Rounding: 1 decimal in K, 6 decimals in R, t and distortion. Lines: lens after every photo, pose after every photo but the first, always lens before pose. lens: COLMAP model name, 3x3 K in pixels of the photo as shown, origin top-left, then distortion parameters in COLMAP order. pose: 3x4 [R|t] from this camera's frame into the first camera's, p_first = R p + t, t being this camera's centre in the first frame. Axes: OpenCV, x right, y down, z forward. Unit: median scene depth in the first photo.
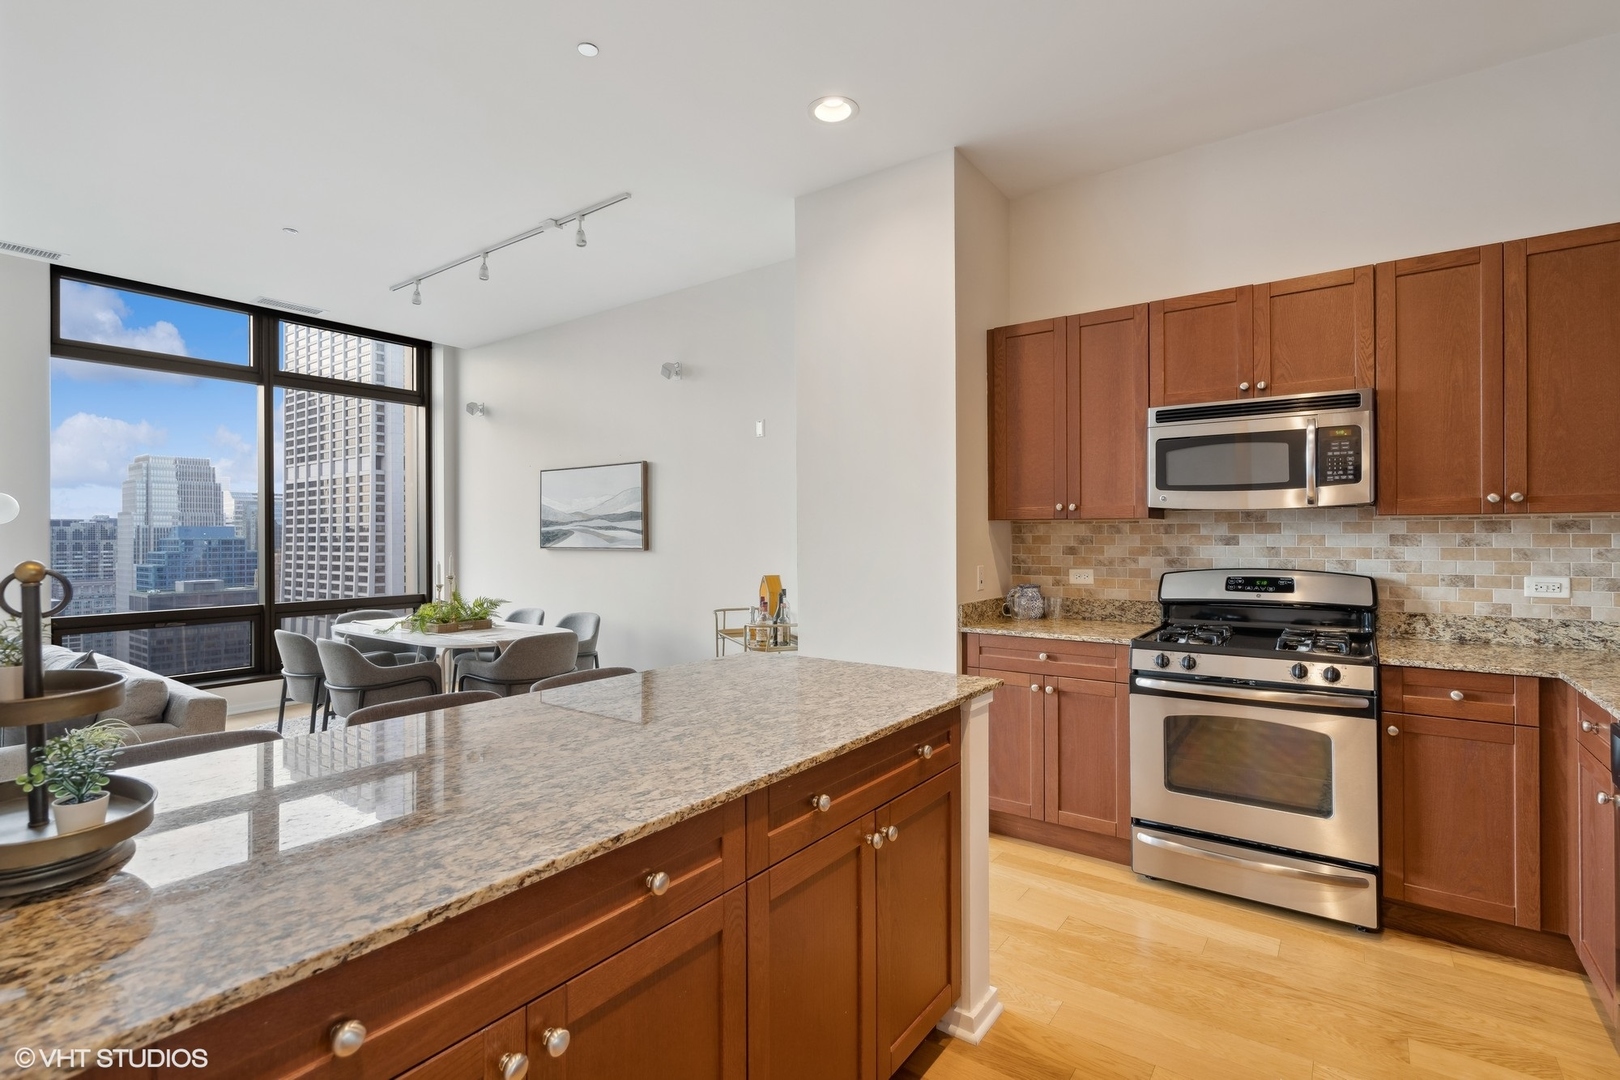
lens RADIAL K [[765.6, 0, 808.2], [0, 765.6, 531.5], [0, 0, 1]] dist [0.000307, 0.001274]
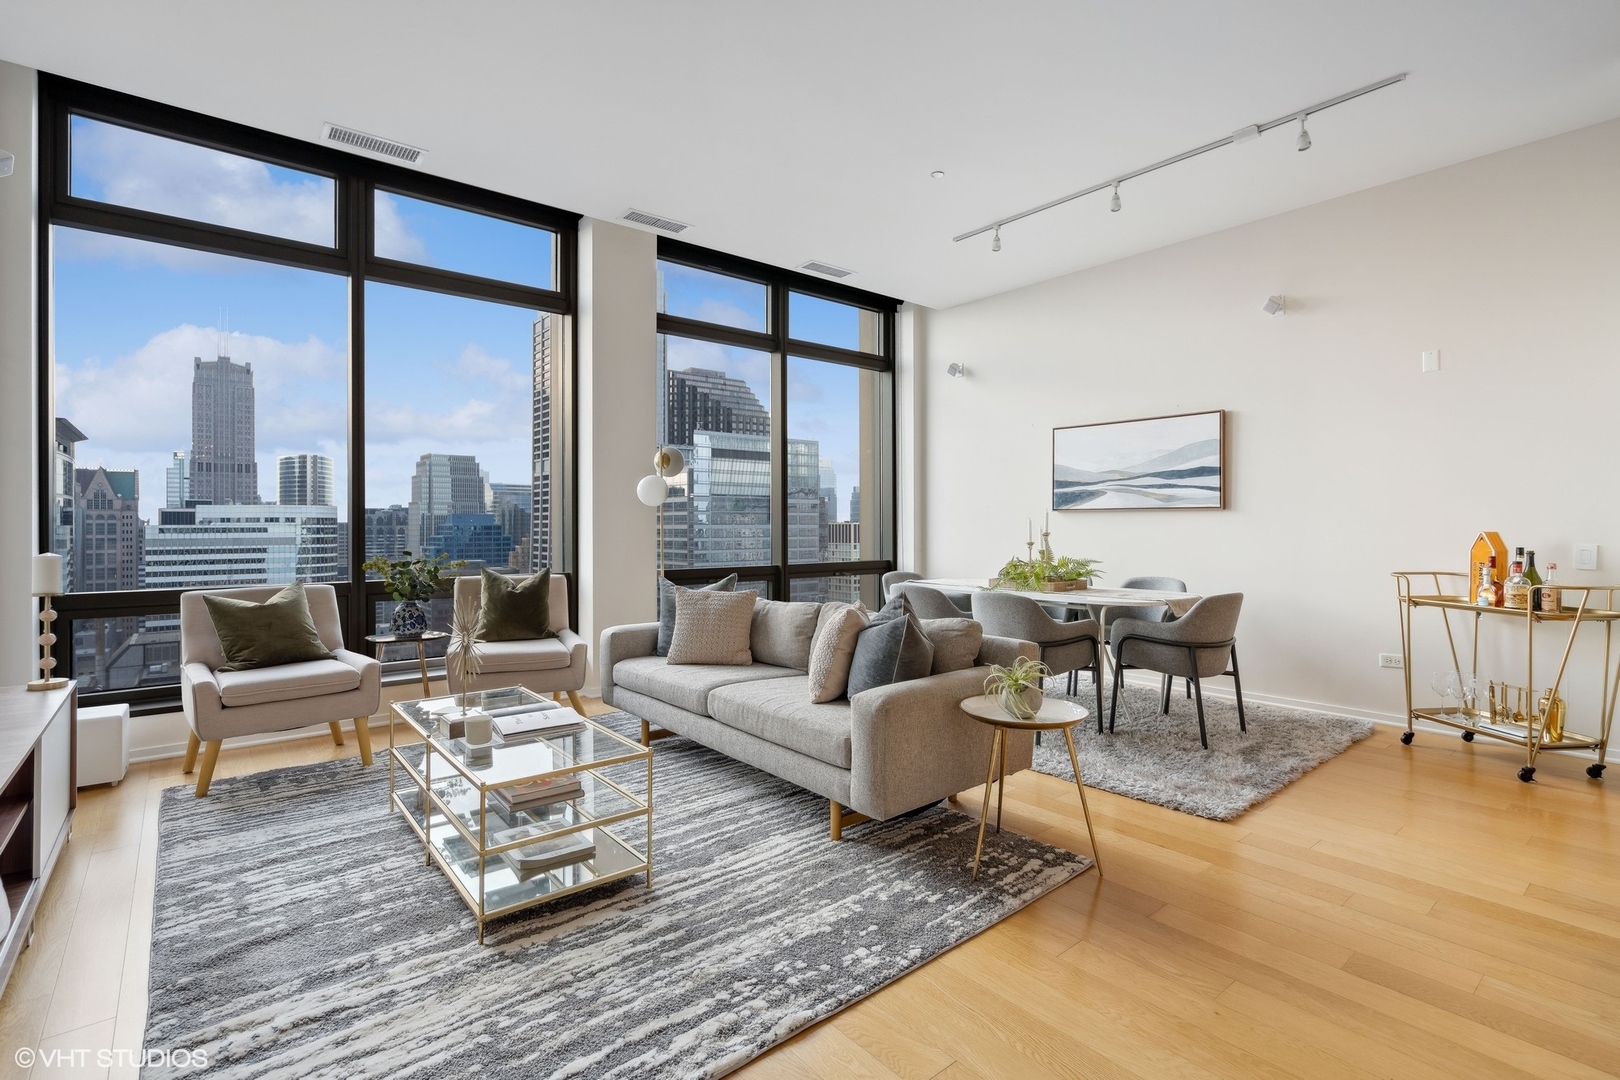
lens RADIAL K [[765.6, 0, 806.9], [0, 765.6, 524.9], [0, 0, 1]] dist [0.000307, 0.001274]
pose [[0.968943, 0.003076, -0.247266, -0.732596], [-0.001332, 0.999973, 0.007220, 0.058583], [0.247282, -0.006667, 0.968921, 0.011897]]
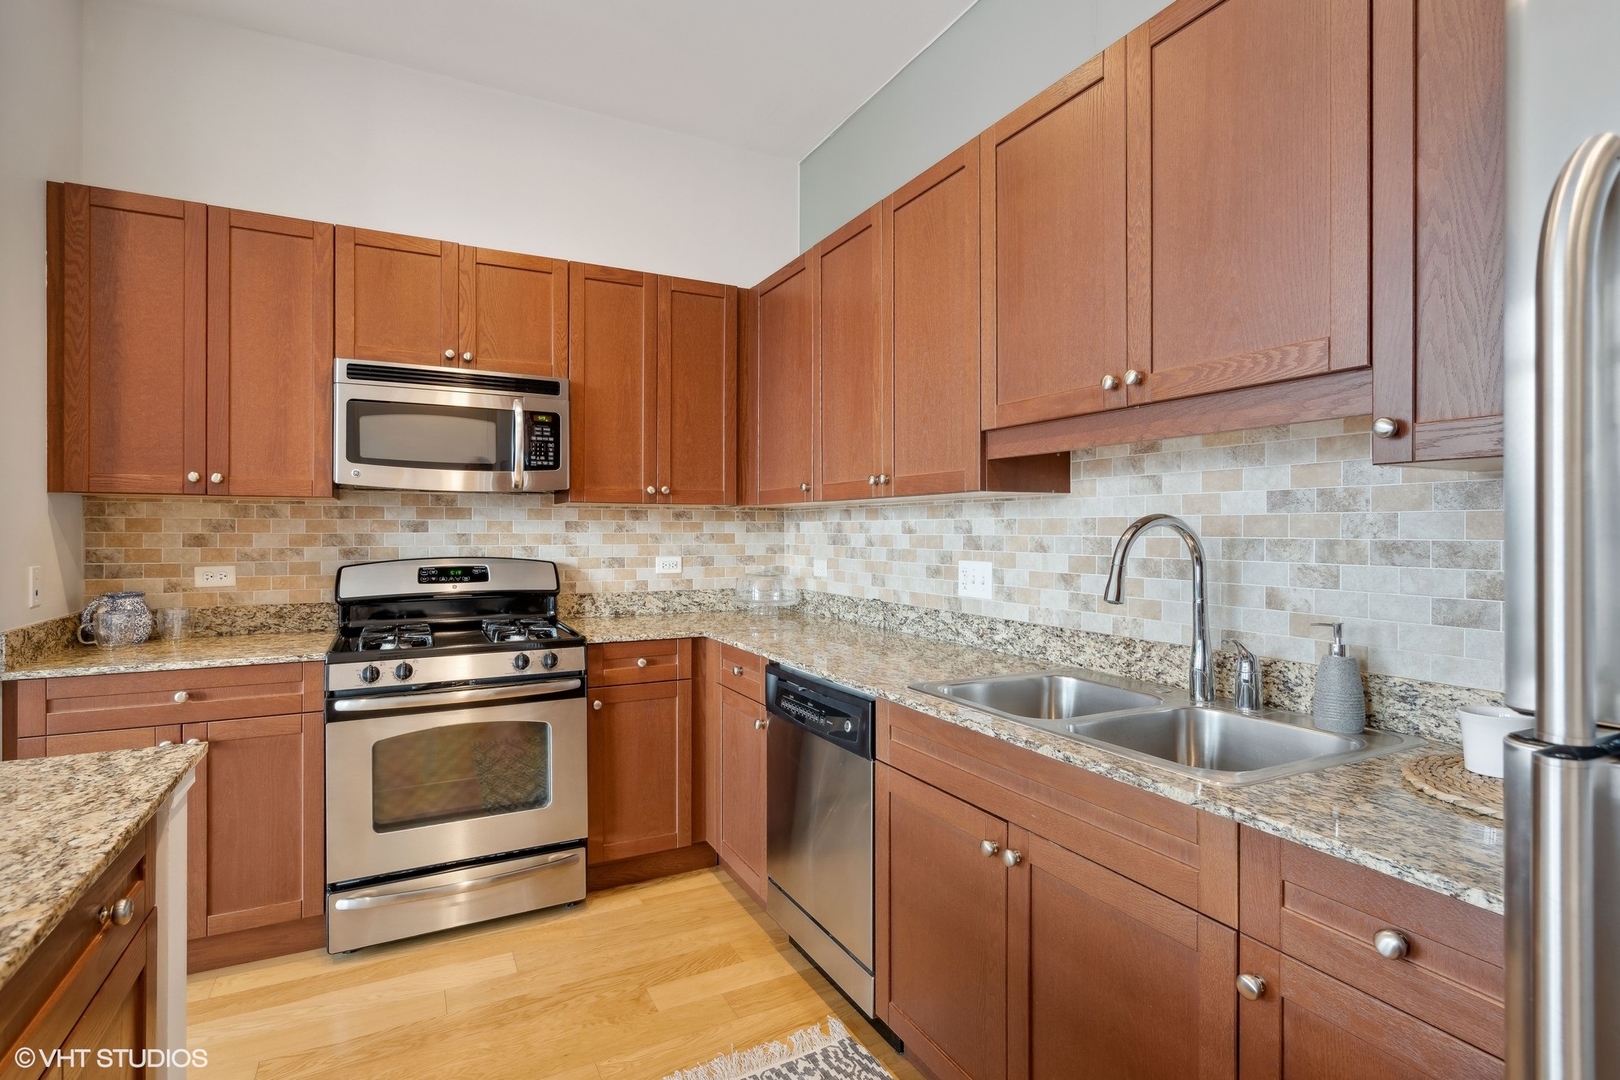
lens RADIAL K [[800.0, 0, 807.6], [0, 800.0, 529.1], [0, 0, 1]] dist [0.001531, -0.000481]
pose [[0.447736, 0.004707, 0.894154, -0.068594], [-0.007848, 0.999968, -0.001335, 0.011741], [-0.894132, -0.006419, 0.447758, 0.176454]]
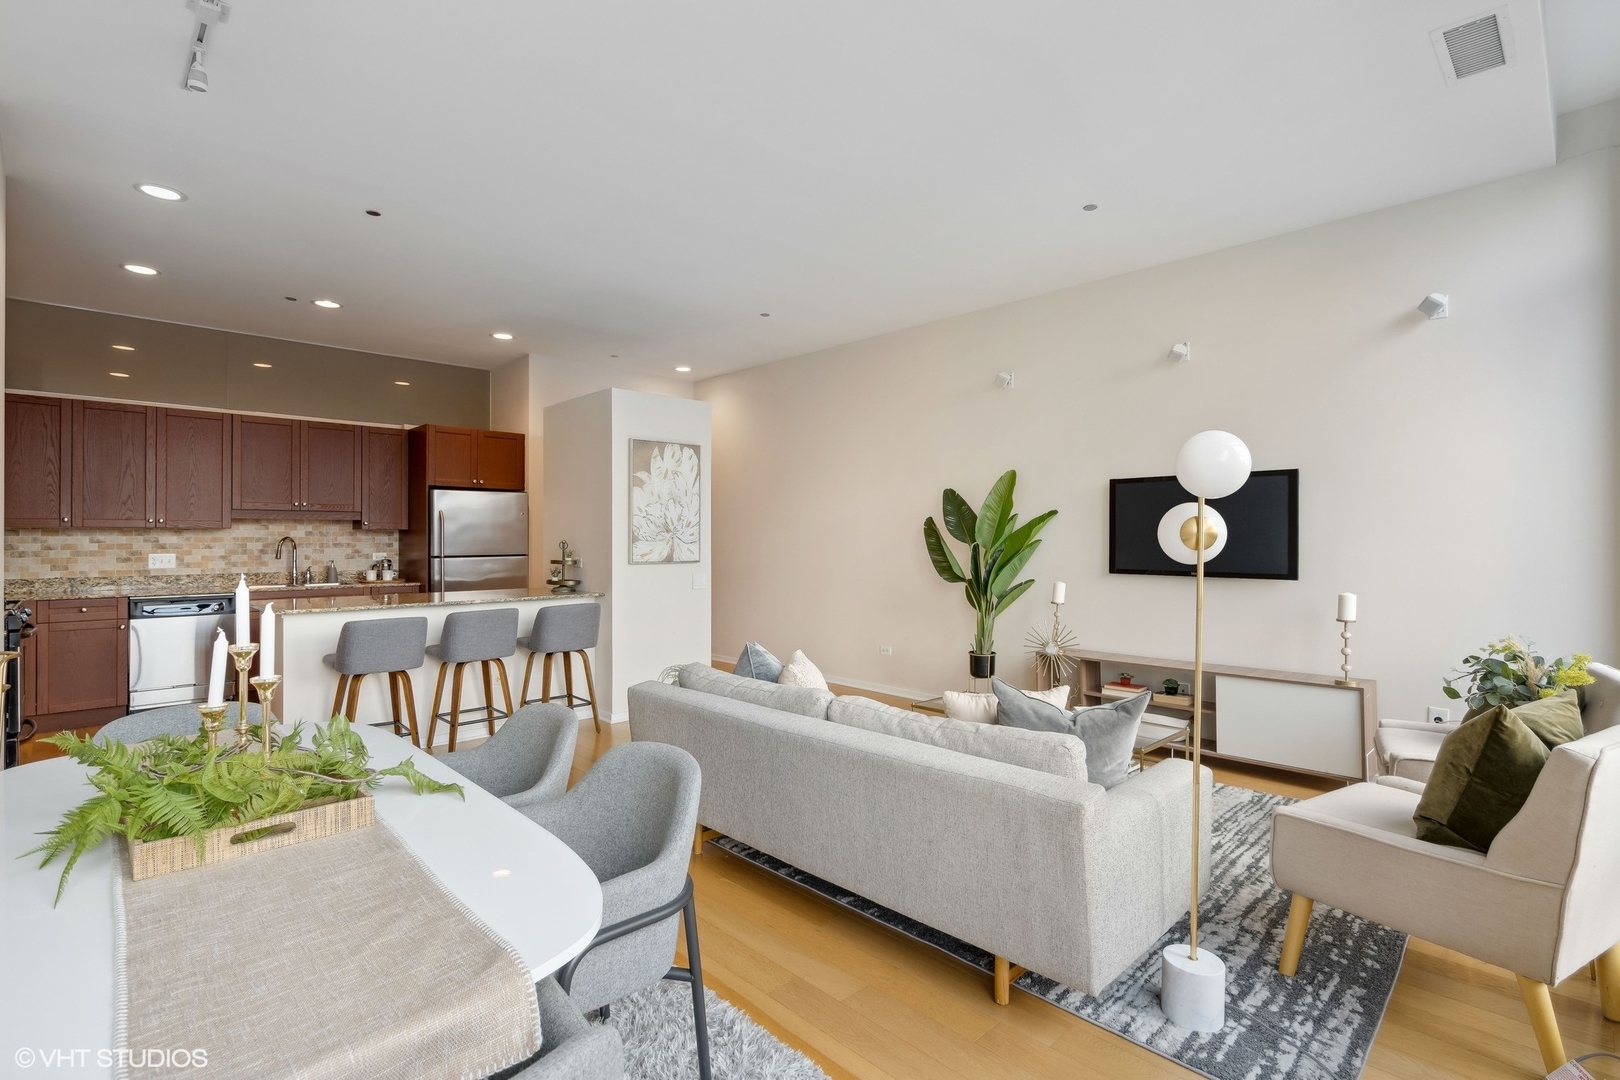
lens RADIAL K [[765.6, 0, 807.7], [0, 765.6, 539.6], [0, 0, 1]] dist [0.000307, 0.001274]
pose [[-0.985728, 0.003572, 0.168308, -1.076557], [0.002971, 0.999988, -0.003822, 0.017762], [-0.168319, -0.003267, -0.985727, 1.828039]]
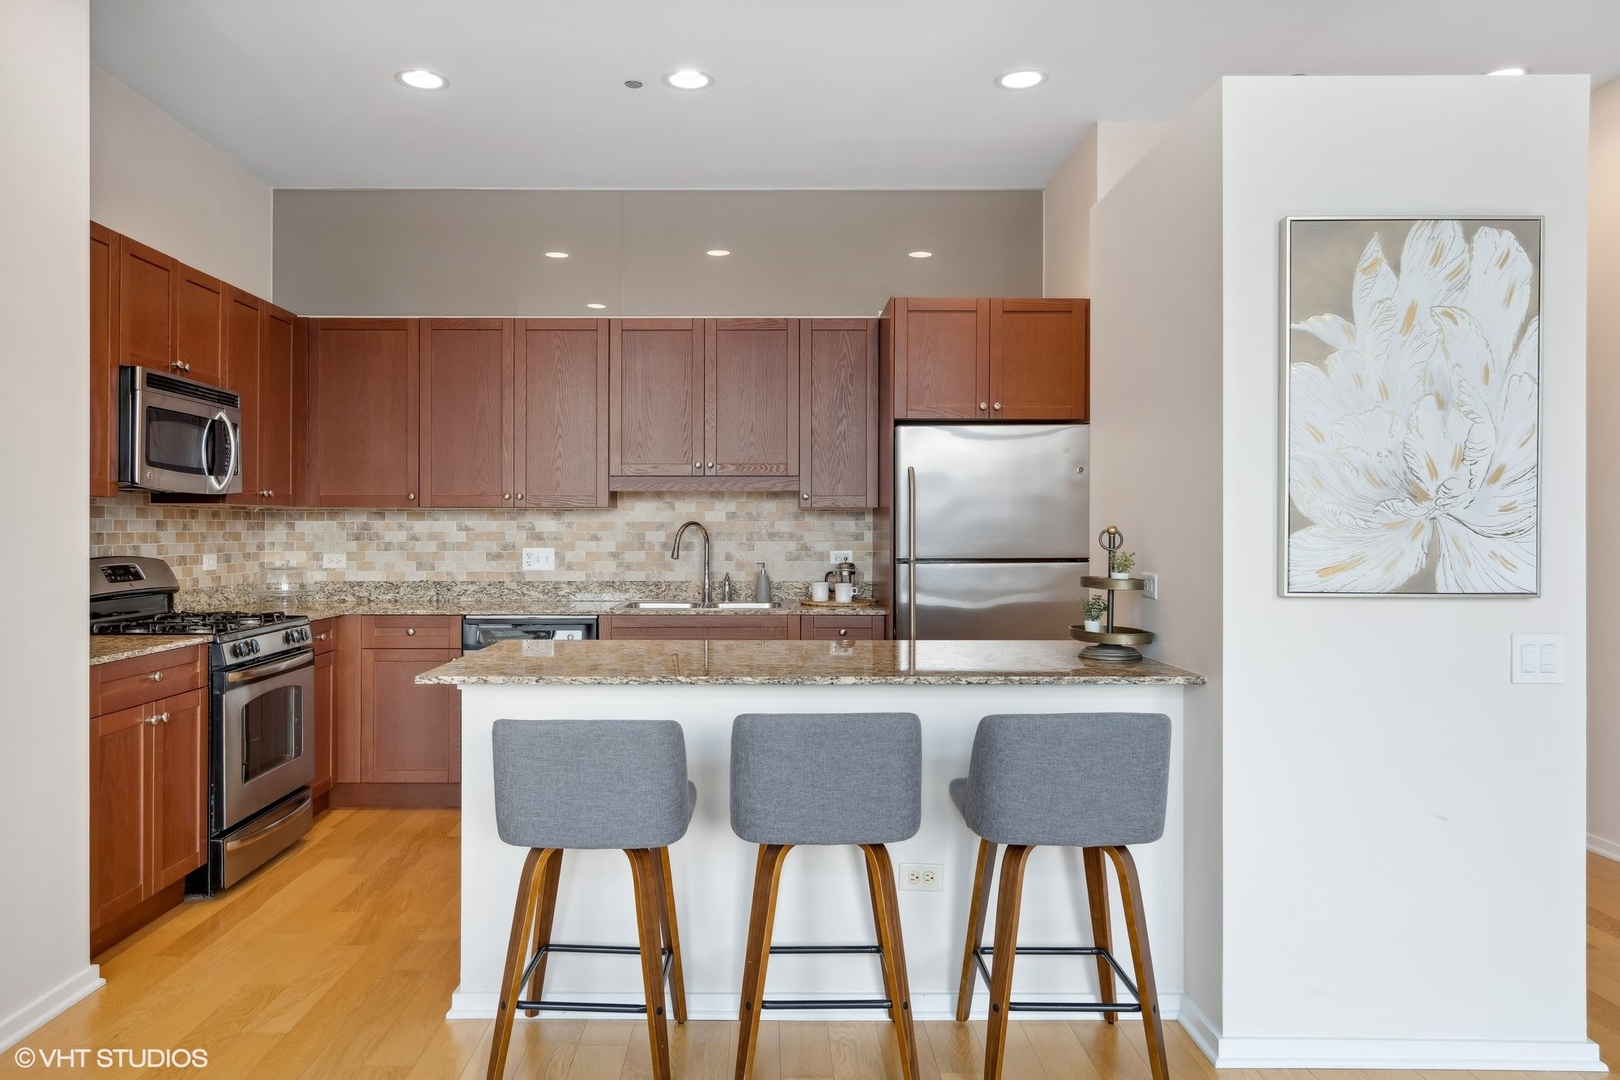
lens RADIAL K [[1102.4, 0, 767.2], [0, 1102.4, 533.3], [0, 0, 1]] dist [0.004015, 0.003733]
pose [[-0.596301, -0.000139, 0.802761, -0.844598], [-0.002434, 0.999996, -0.001635, 0.019484], [-0.802758, -0.002929, -0.596298, 1.061302]]
